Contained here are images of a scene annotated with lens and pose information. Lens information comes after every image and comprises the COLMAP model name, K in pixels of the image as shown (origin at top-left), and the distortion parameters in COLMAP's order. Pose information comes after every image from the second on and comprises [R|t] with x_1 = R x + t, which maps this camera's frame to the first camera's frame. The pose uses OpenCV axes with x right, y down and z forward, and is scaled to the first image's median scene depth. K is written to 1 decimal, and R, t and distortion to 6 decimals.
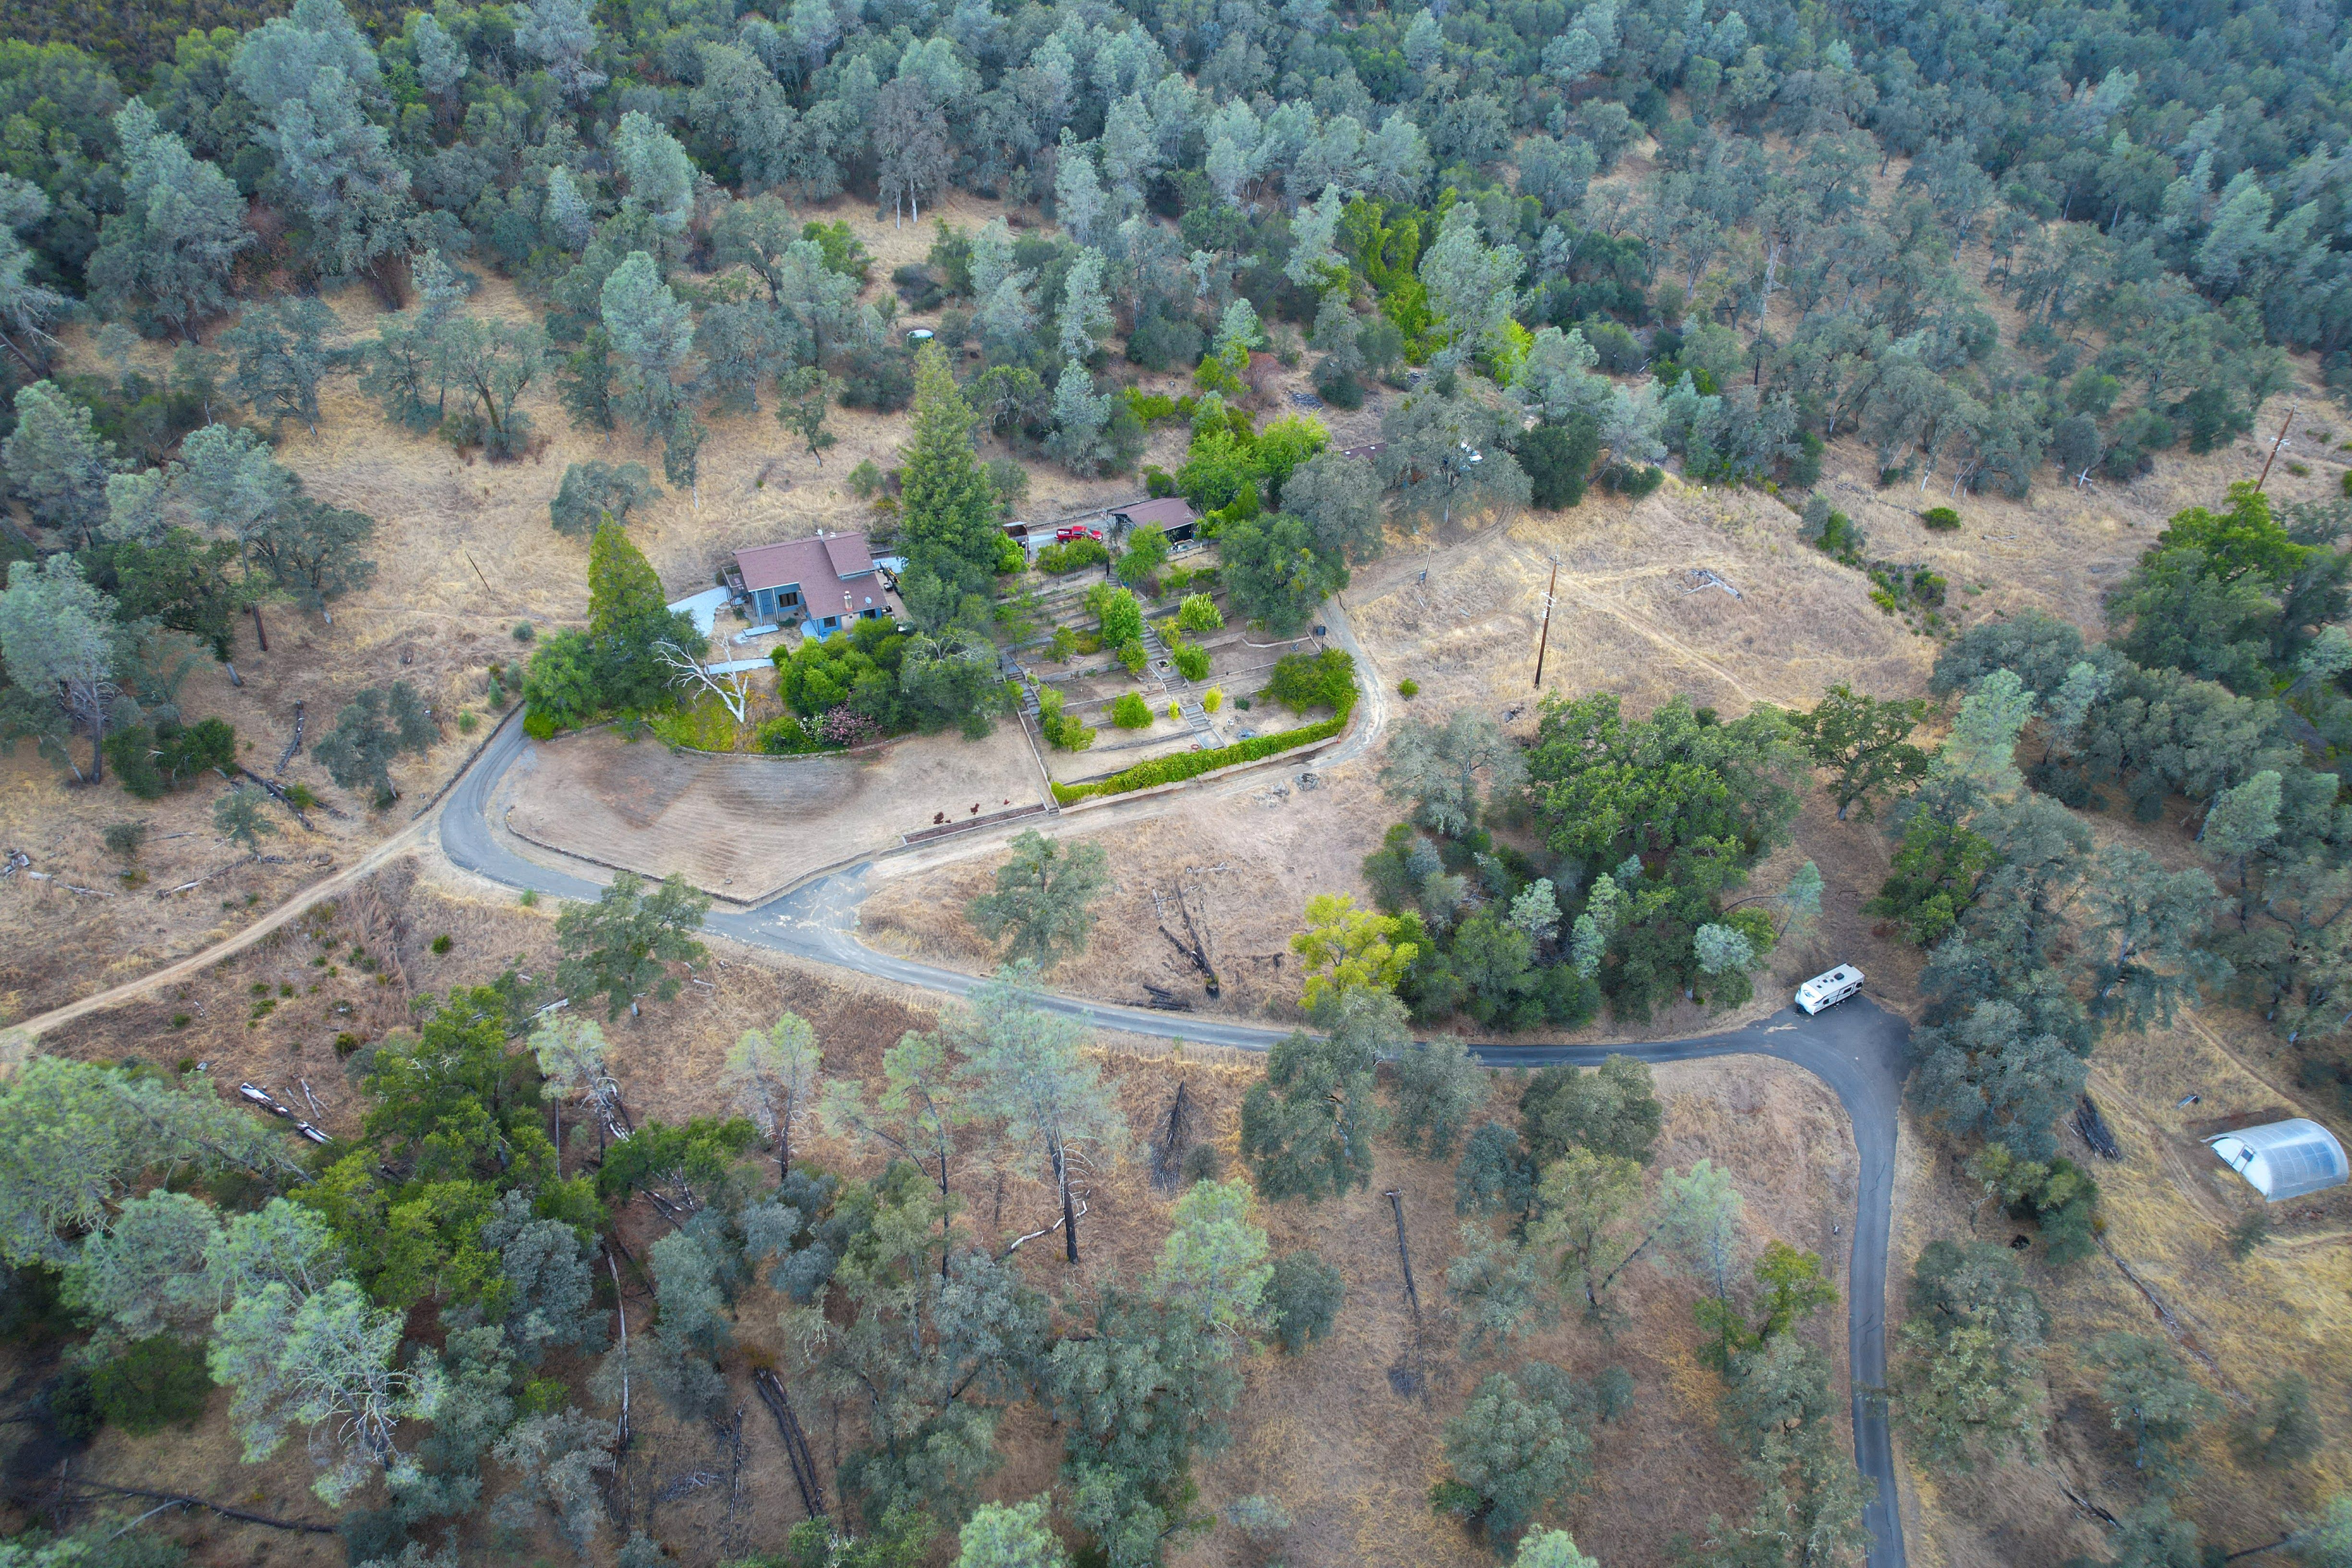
lens RADIAL K [[1498.0, 0, 1169.8], [0, 1498.0, 801.5], [0, 0, 1]] dist [-0.069395, 0.059690]
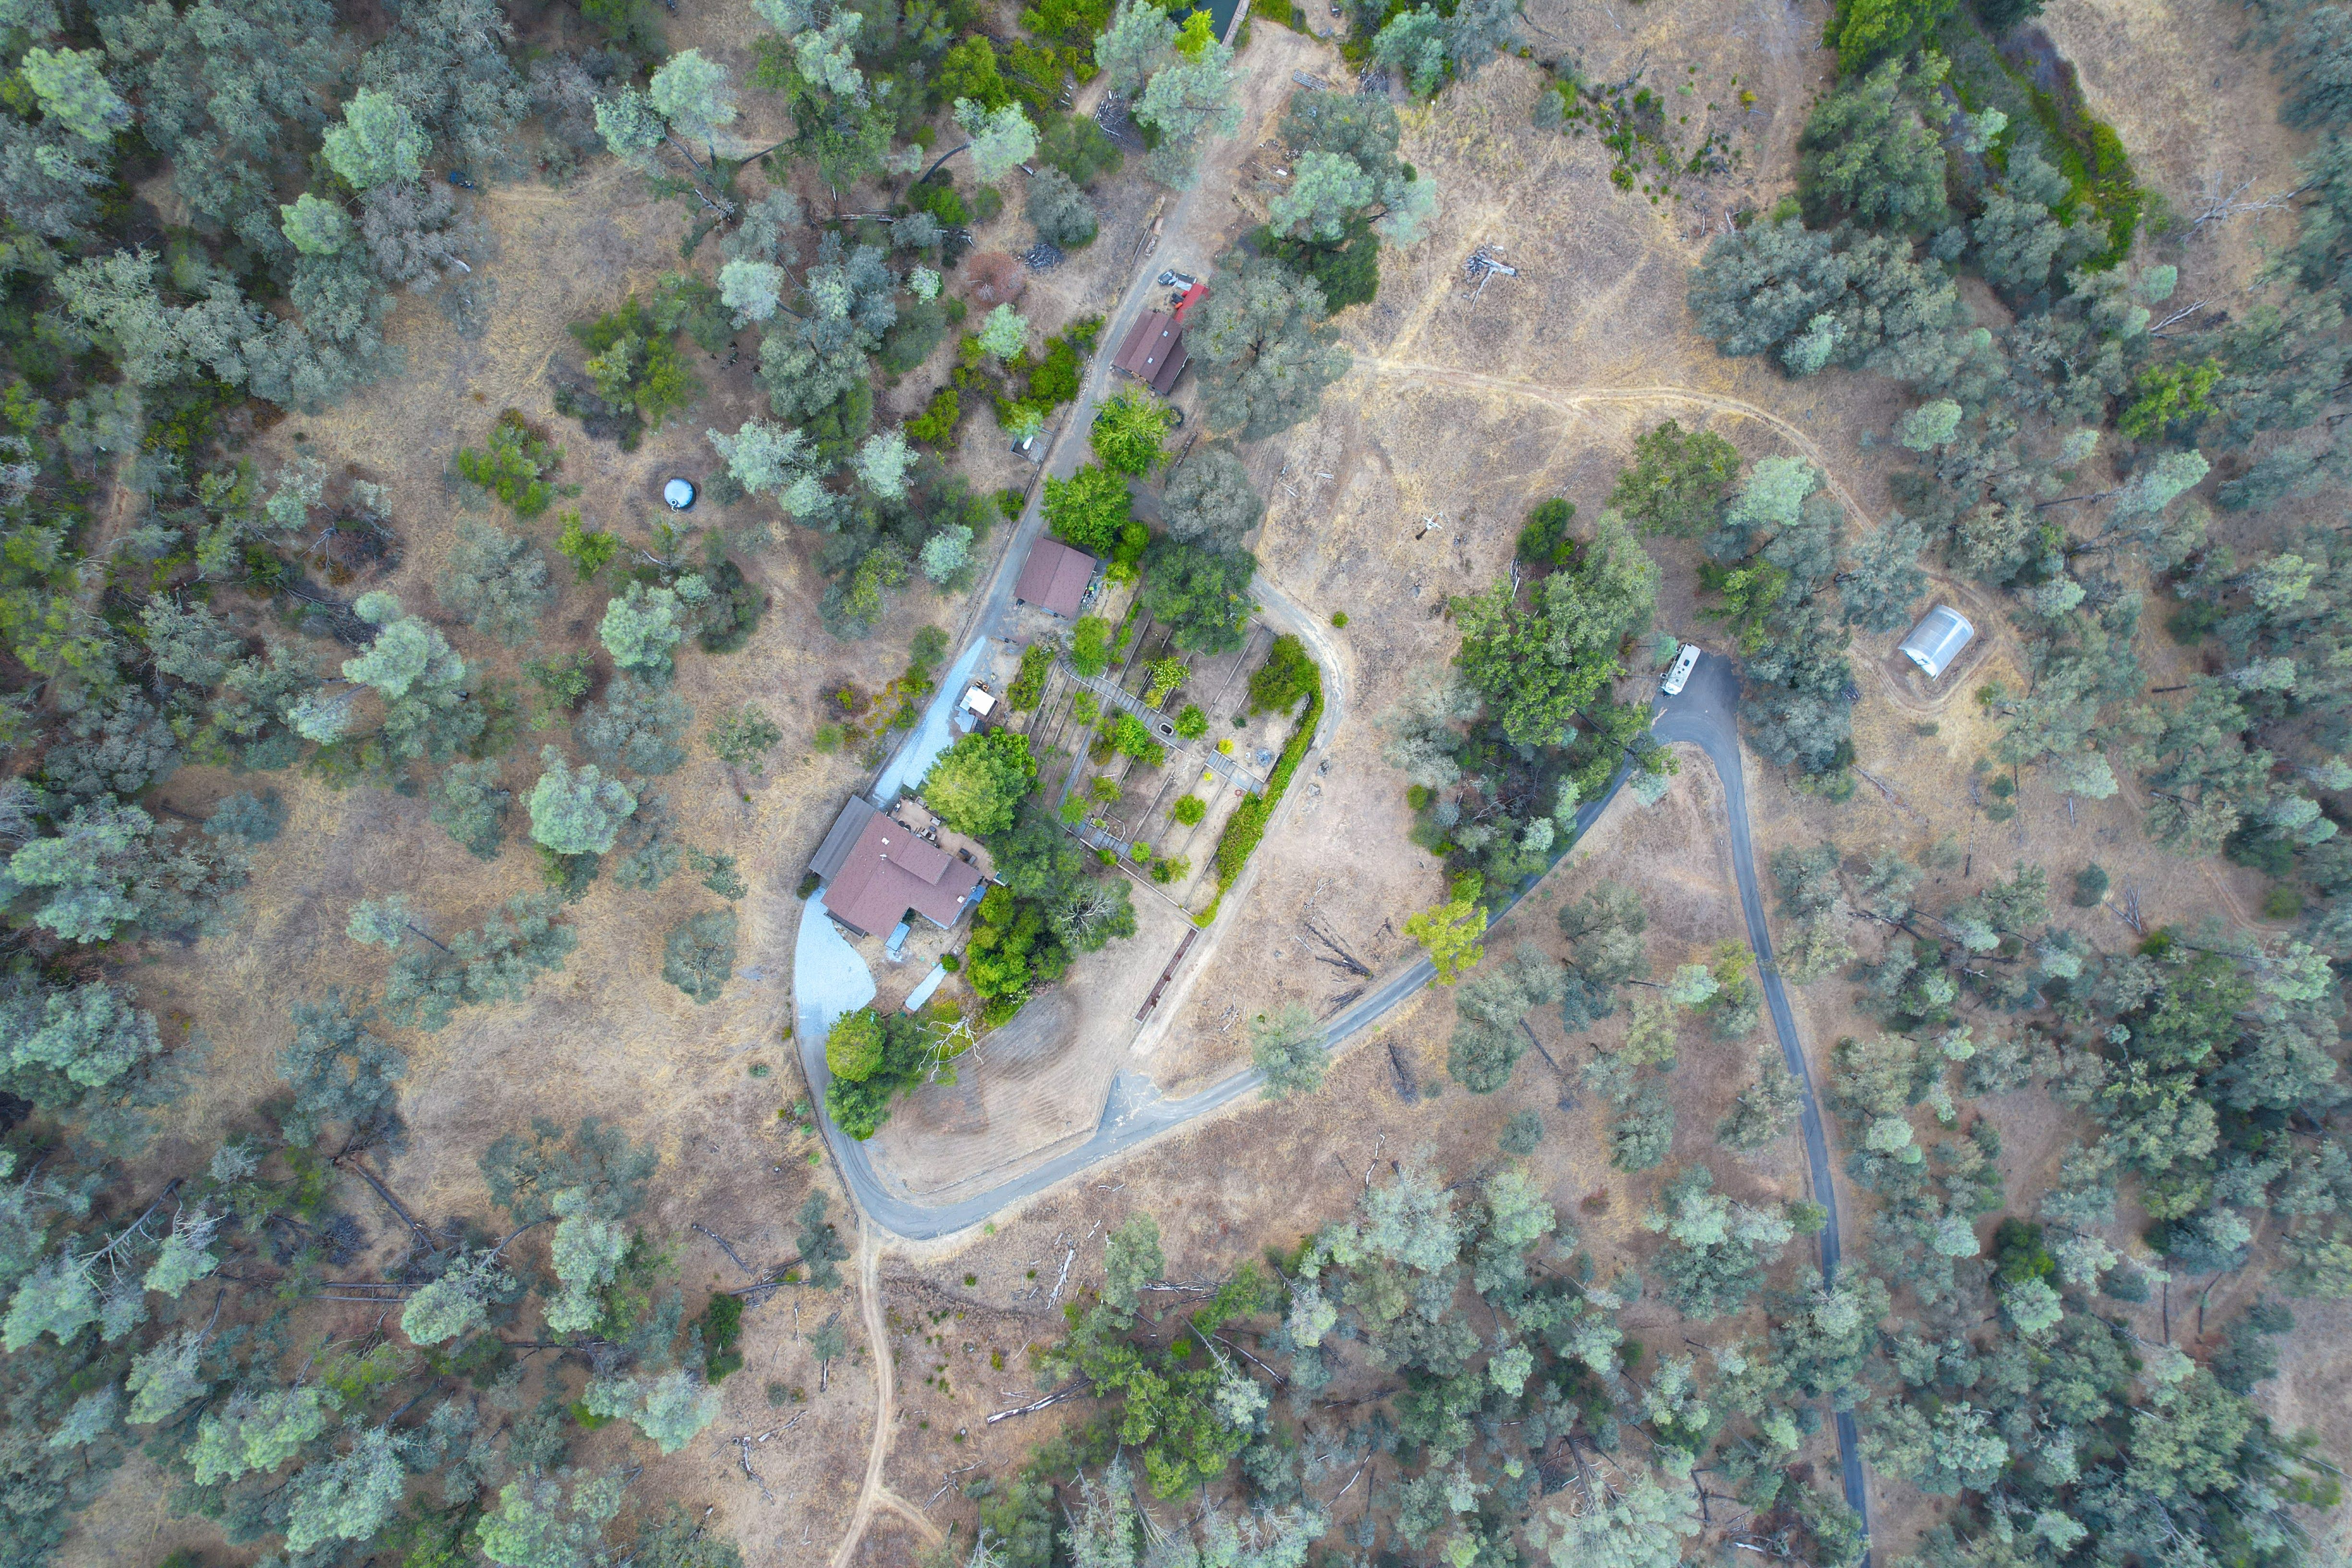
lens RADIAL K [[1498.4, 0, 1170.3], [0, 1498.4, 799.3], [0, 0, 1]] dist [-0.072935, 0.066874]
pose [[0.831506, -0.555497, -0.004574, -0.027026], [0.310900, 0.458522, 0.832526, -1.064752], [-0.460369, -0.693672, 0.553968, 0.309163]]
